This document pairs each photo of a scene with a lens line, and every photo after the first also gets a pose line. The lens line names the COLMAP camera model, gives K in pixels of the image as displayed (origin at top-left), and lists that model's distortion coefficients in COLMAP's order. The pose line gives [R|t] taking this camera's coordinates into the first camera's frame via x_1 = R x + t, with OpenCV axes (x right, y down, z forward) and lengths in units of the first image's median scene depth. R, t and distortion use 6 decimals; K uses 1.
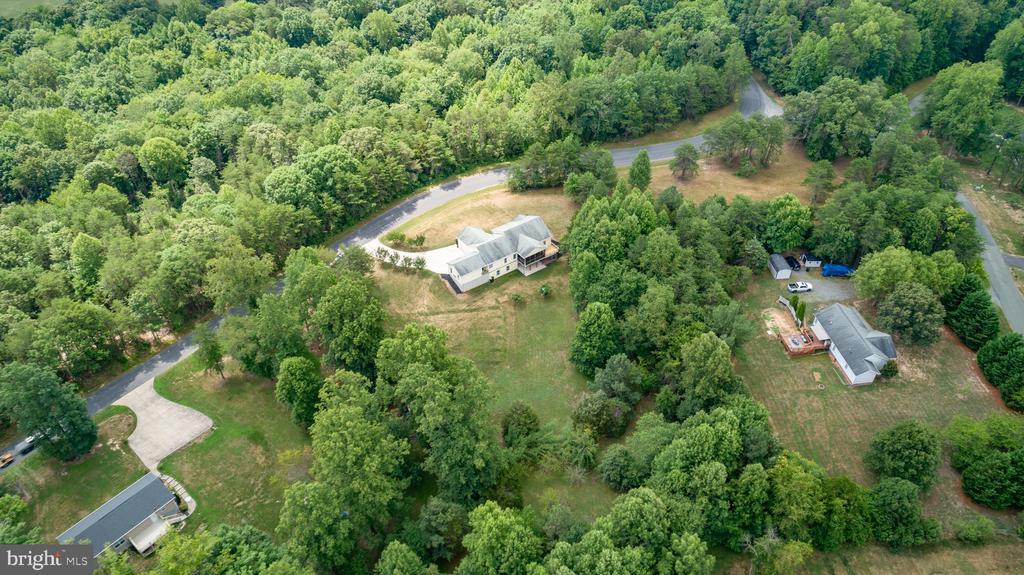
lens RADIAL K [[690.1, 0, 513.0], [0, 690.1, 292.1], [0, 0, 1]] dist [-0.011919, 0.010764]
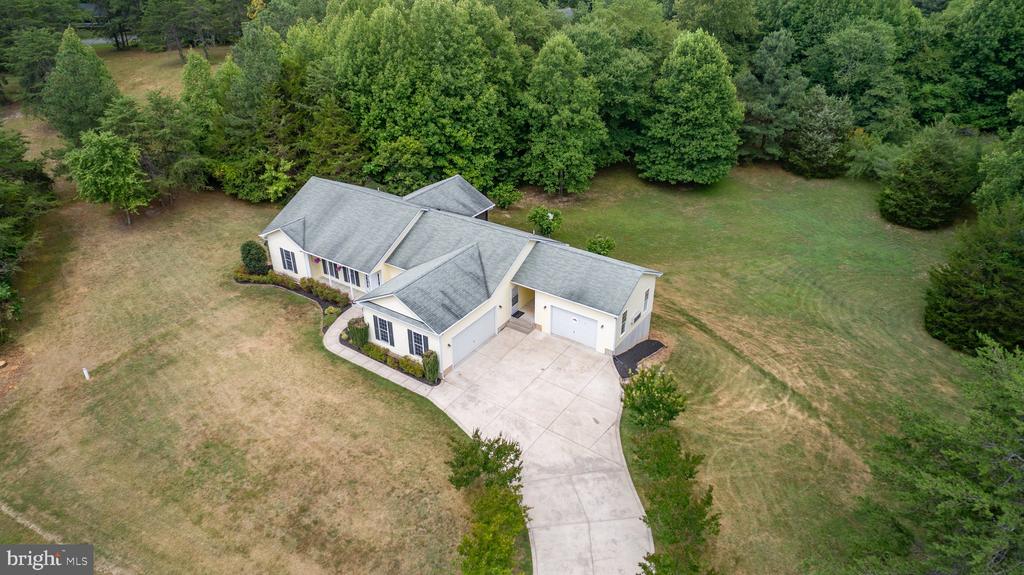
lens RADIAL K [[690.1, 0, 511.2], [0, 690.1, 288.3], [0, 0, 1]] dist [-0.011919, 0.010764]
pose [[-0.349386, -0.450913, 0.821344, -0.276541], [0.613802, 0.552164, 0.564236, -0.207110], [-0.707938, 0.701279, 0.083853, 0.969995]]
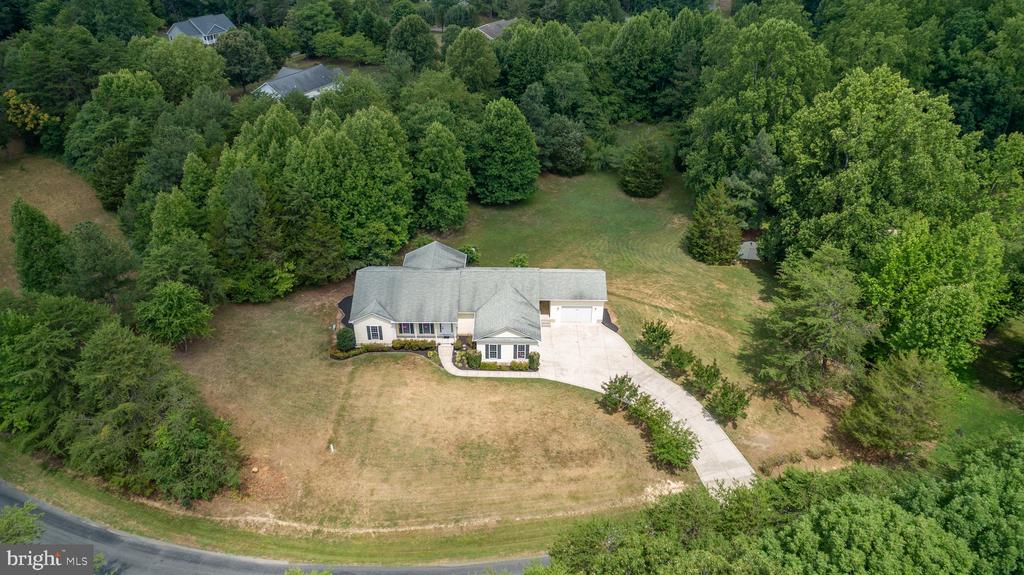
lens RADIAL K [[690.1, 0, 510.3], [0, 690.1, 288.2], [0, 0, 1]] dist [-0.011919, 0.010764]
pose [[-0.814328, -0.303591, 0.494675, -0.260322], [0.378008, 0.369335, 0.848941, -0.443974], [-0.440432, 0.878307, -0.186000, 1.073822]]
